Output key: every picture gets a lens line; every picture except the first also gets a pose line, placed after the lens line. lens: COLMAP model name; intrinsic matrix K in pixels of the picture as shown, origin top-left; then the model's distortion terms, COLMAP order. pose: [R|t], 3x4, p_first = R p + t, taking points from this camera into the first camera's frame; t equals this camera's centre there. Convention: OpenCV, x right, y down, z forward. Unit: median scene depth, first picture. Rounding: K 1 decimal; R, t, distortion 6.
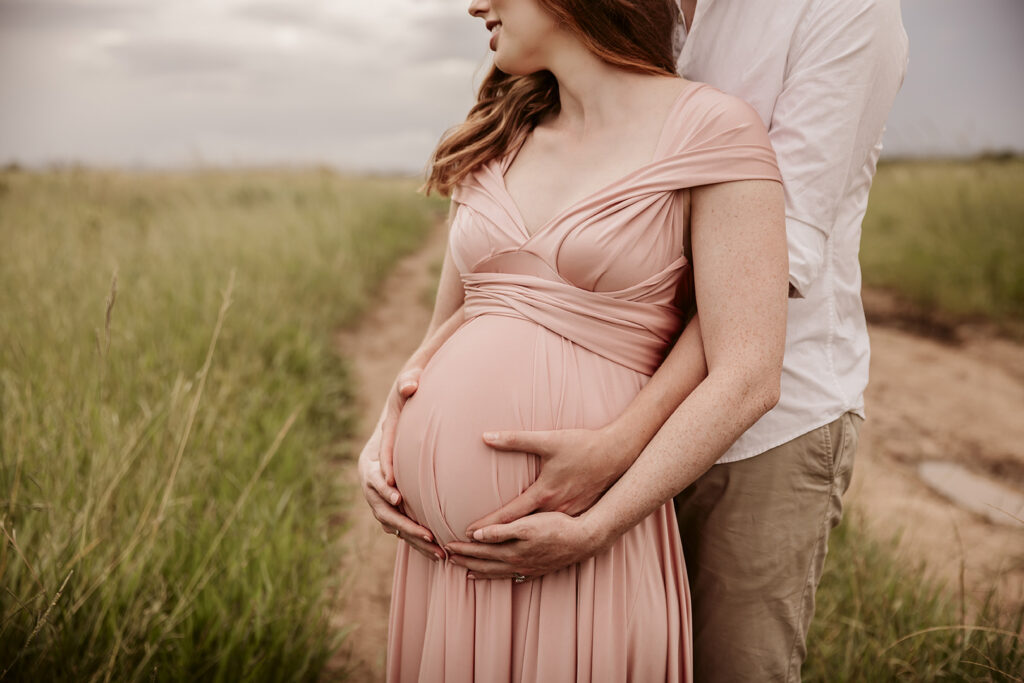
lens RADIAL K [[1479.7, 0, 512.0], [0, 1479.7, 341.5], [0, 0, 1]] dist [-0.275653, 0.002473]
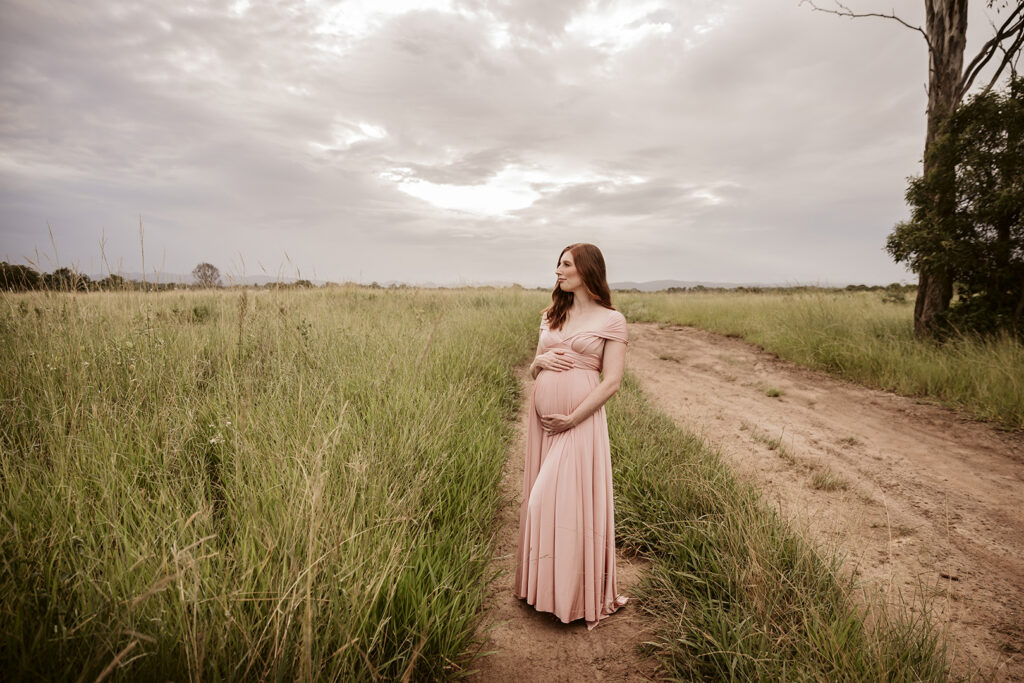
lens RADIAL K [[1163.5, 0, 512.0], [0, 1163.5, 341.5], [0, 0, 1]] dist [-0.012064, -0.012817]
pose [[0.988771, 0.047287, -0.141762, 0.159583], [-0.049242, 0.998734, -0.010307, -0.031960], [0.141095, 0.017172, 0.989847, -0.974282]]
